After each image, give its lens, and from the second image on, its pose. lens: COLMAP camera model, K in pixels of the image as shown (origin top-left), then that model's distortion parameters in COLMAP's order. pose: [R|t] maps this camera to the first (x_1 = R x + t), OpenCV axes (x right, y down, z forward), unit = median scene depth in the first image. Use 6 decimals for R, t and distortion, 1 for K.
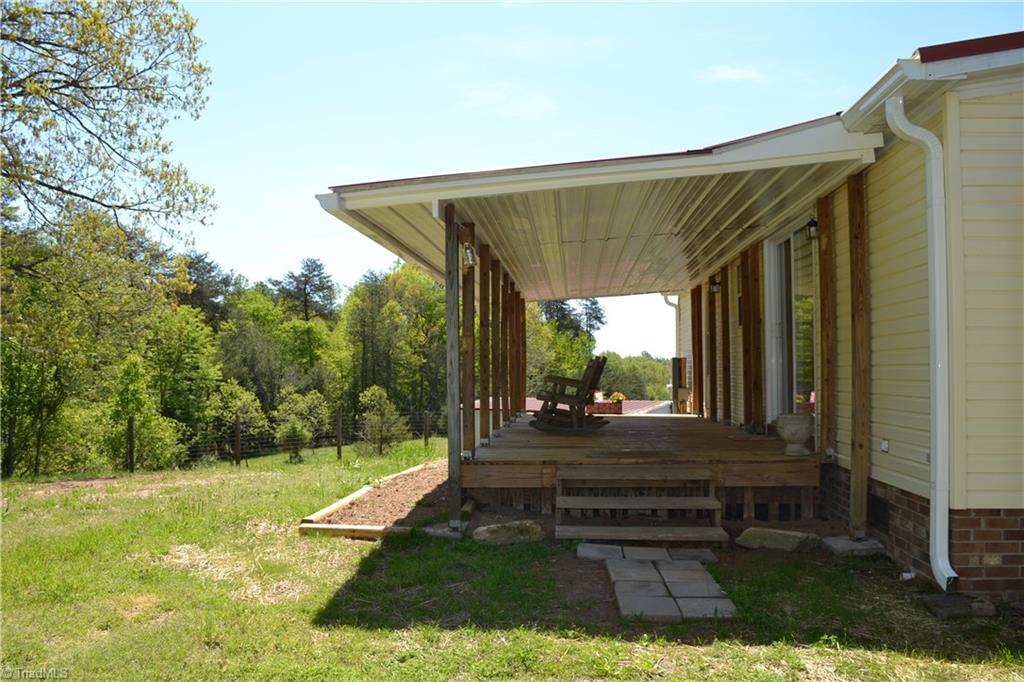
lens RADIAL K [[818.5, 0, 508.6], [0, 818.5, 347.5], [0, 0, 1]] dist [-0.079038, -0.000946]
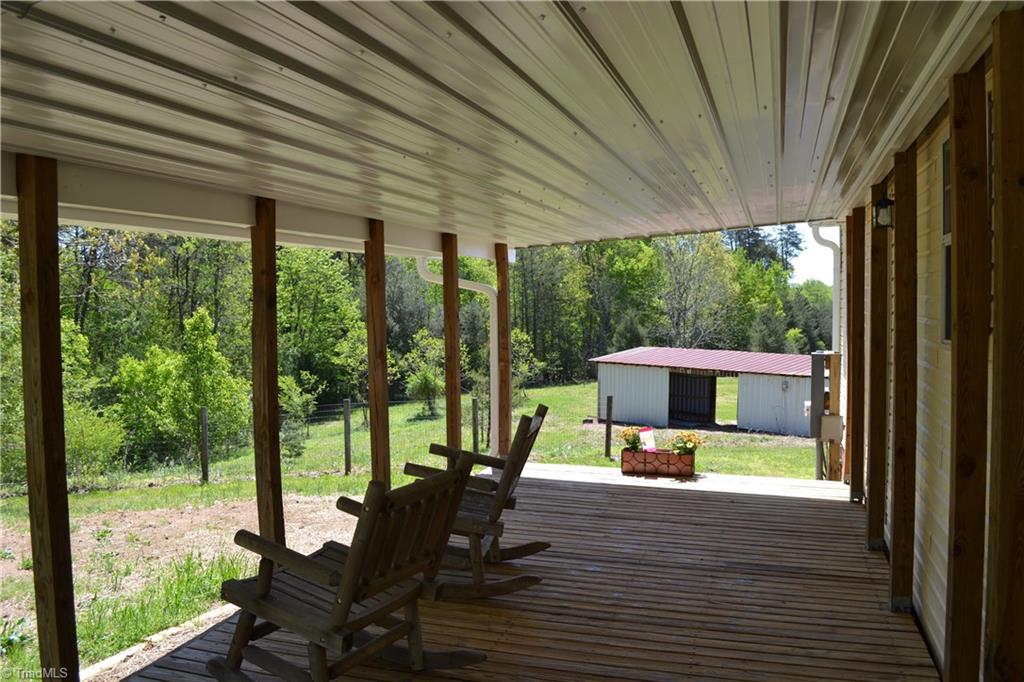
lens RADIAL K [[818.5, 0, 508.6], [0, 818.5, 347.5], [0, 0, 1]] dist [-0.079038, -0.000946]
pose [[0.971550, 0.006539, -0.236744, 0.043195], [0.014262, 0.996189, 0.086045, -0.011607], [0.236405, -0.086973, 0.967754, 0.147986]]
